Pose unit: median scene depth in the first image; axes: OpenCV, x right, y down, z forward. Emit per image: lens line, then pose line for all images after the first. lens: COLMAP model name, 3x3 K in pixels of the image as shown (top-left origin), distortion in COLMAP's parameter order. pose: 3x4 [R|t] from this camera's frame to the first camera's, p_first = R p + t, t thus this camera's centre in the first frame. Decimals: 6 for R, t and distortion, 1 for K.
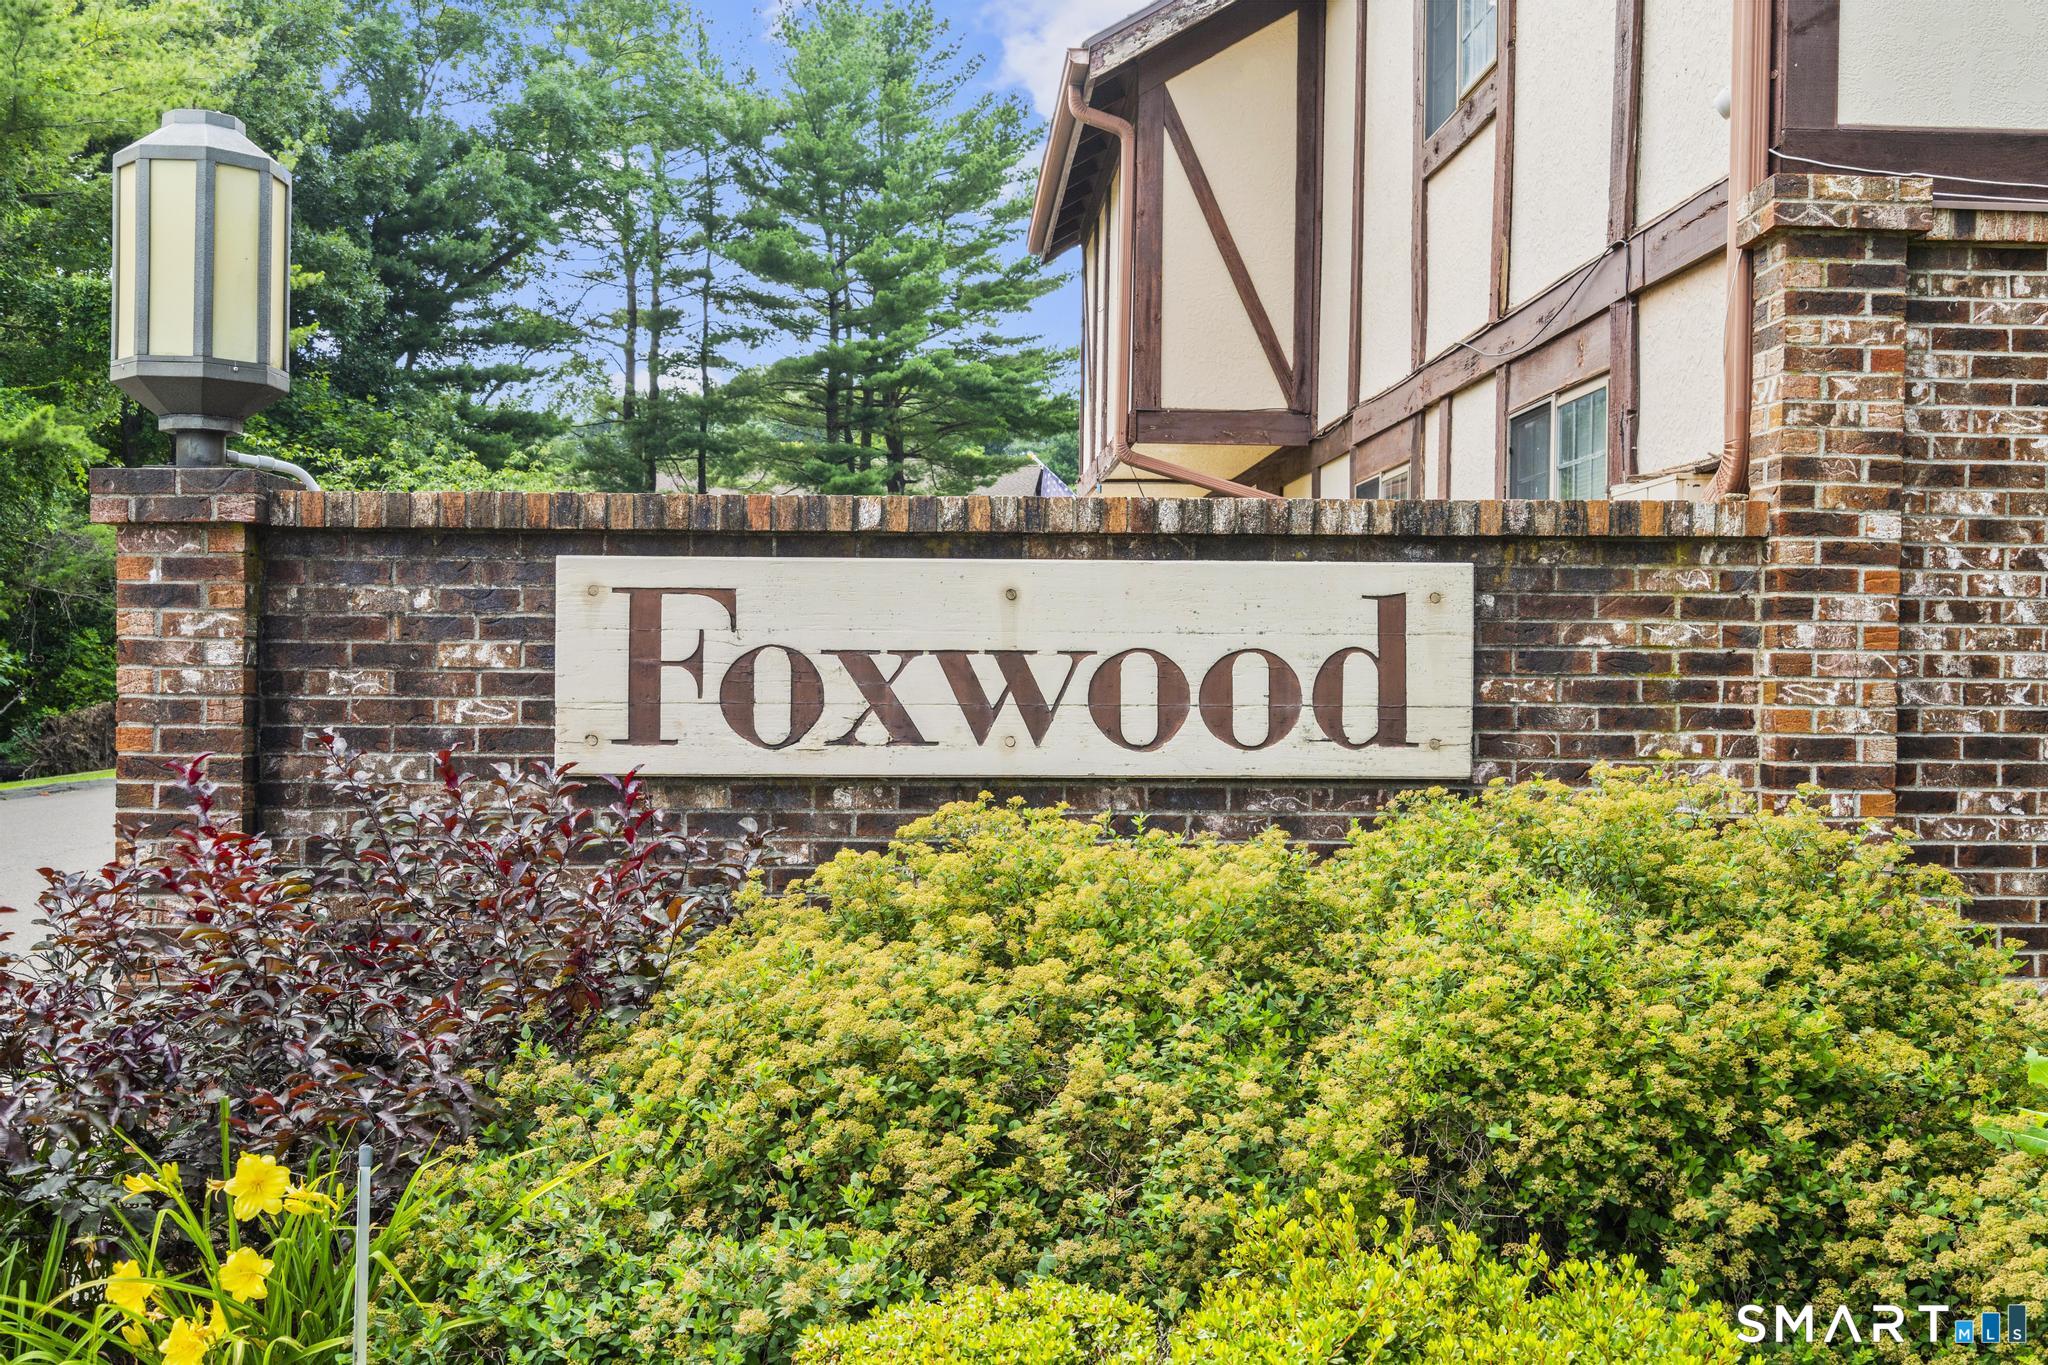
lens RADIAL K [[2039.8, 0, 1023.5], [0, 2039.8, 680.8], [0, 0, 1]] dist [-0.002598, 0.000000]
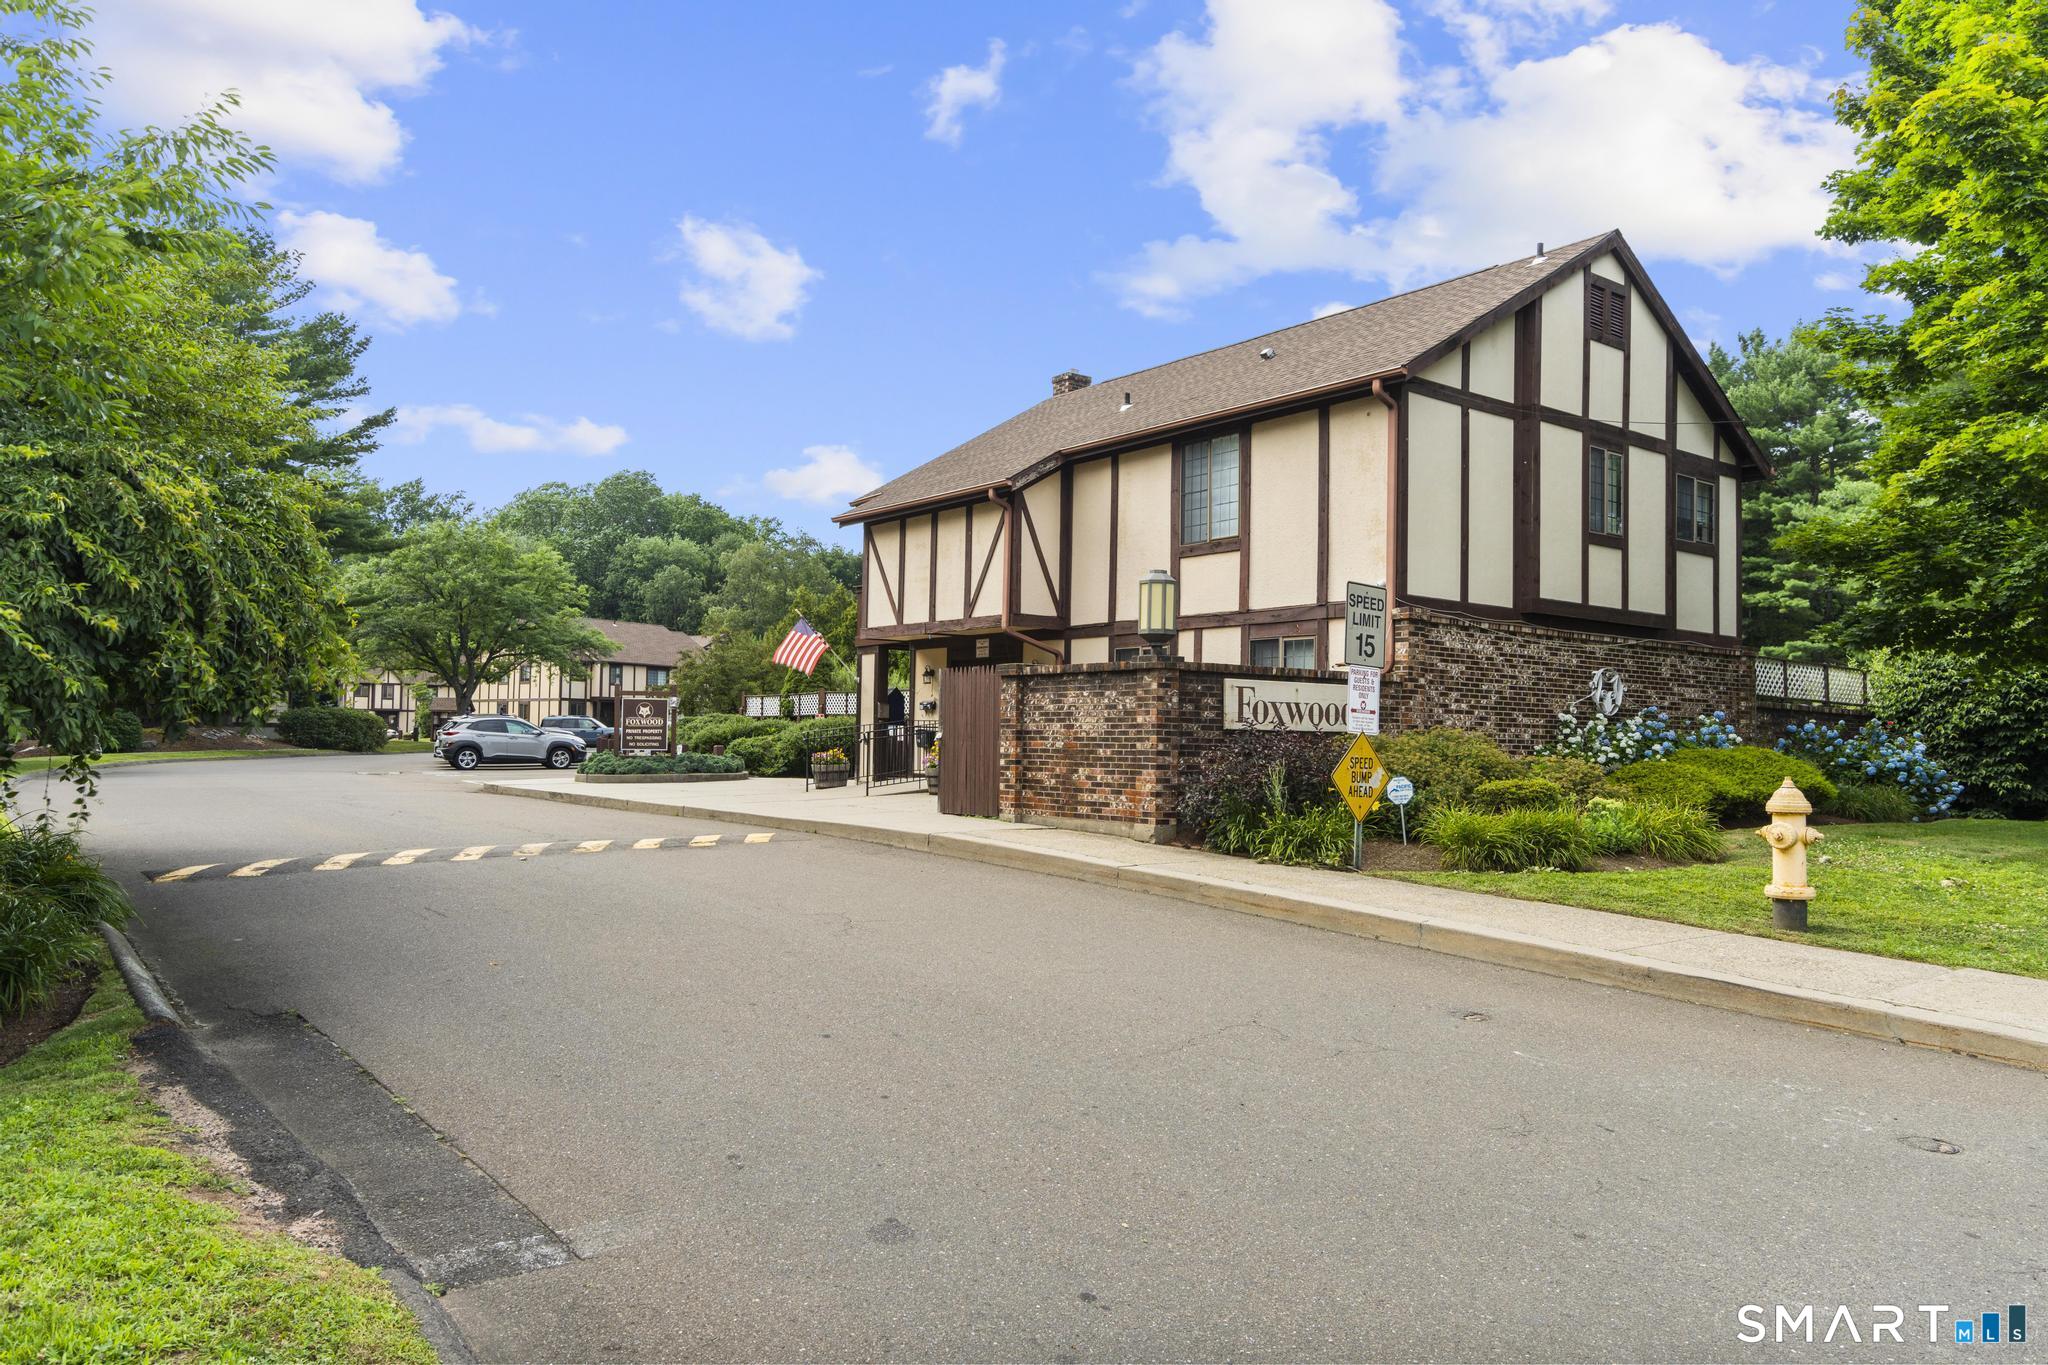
lens RADIAL K [[1407.1, 0, 1025.3], [0, 1407.1, 683.0], [0, 0, 1]] dist [-0.001012, -0.000037]
pose [[0.820200, 0.029567, 0.571313, -2.261793], [-0.009556, 0.999232, -0.037994, 0.065032], [-0.571997, 0.025704, 0.819853, -1.192364]]
